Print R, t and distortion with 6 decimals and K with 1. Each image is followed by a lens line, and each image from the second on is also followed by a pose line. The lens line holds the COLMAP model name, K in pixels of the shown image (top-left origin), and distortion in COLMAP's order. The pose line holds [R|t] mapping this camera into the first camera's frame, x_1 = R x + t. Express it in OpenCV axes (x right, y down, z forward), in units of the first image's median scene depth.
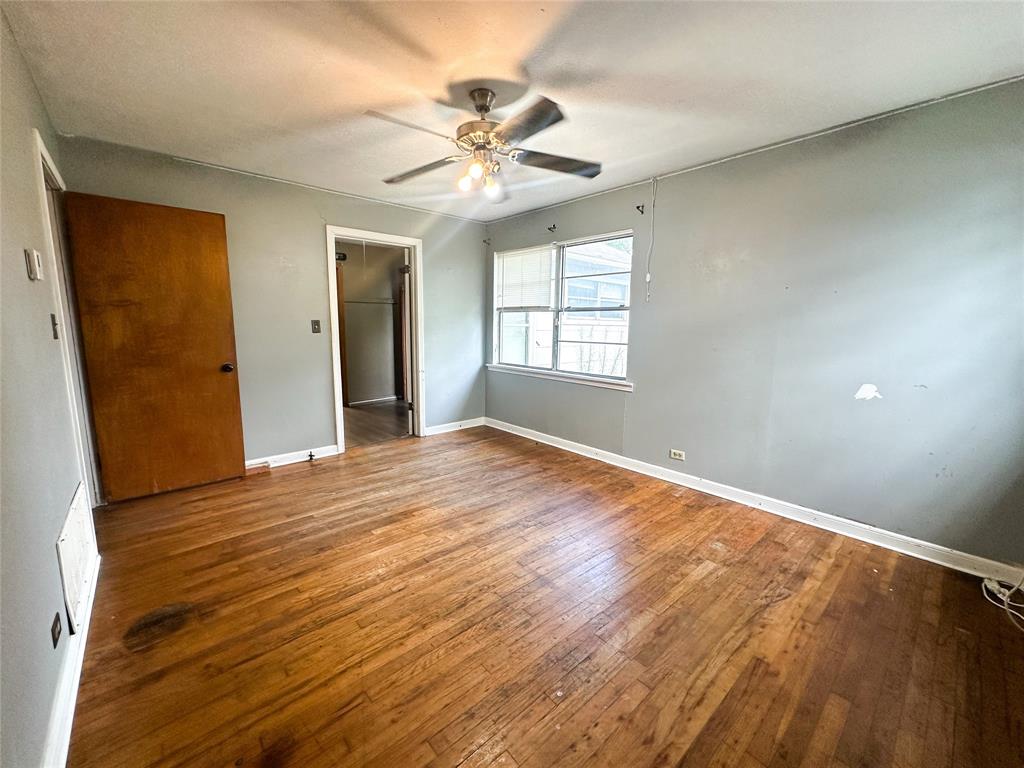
lens RADIAL K [[409.2, 0, 512.4], [0, 409.2, 388.4], [0, 0, 1]] dist [-0.002144, 0.000632]
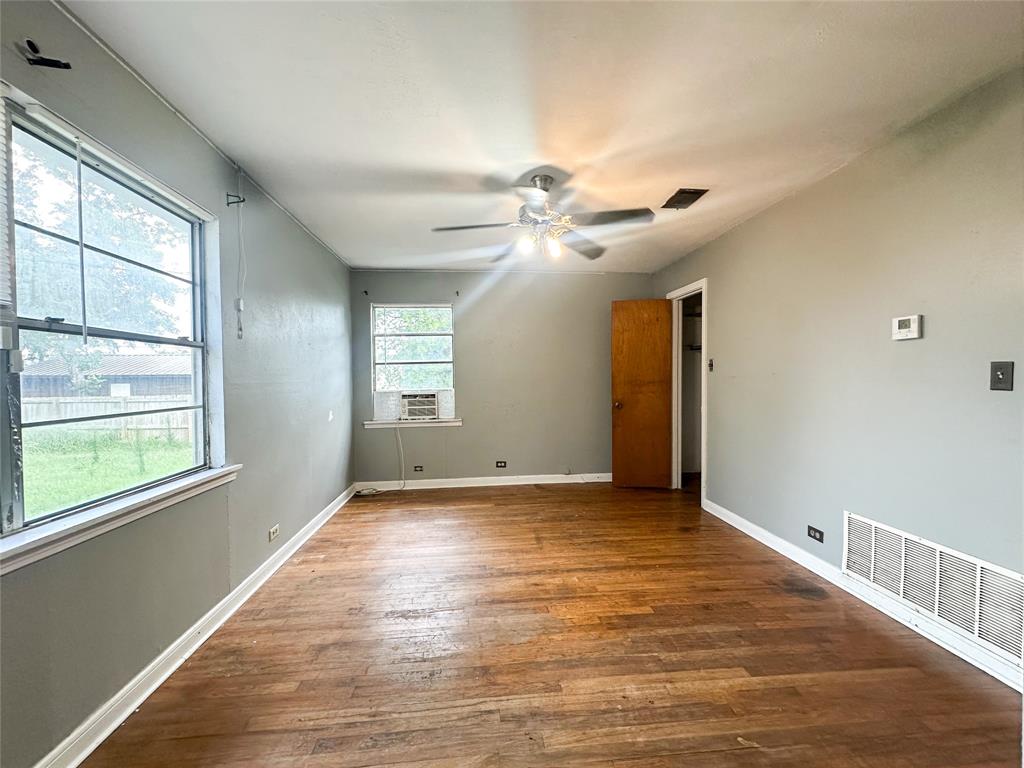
lens RADIAL K [[409.2, 0, 516.4], [0, 409.2, 389.3], [0, 0, 1]] dist [-0.002144, 0.000632]
pose [[-0.810901, -0.021714, 0.584781, -0.593110], [0.088936, 0.983130, 0.159830, -0.265746], [-0.578386, 0.181615, -0.795290, 1.736840]]
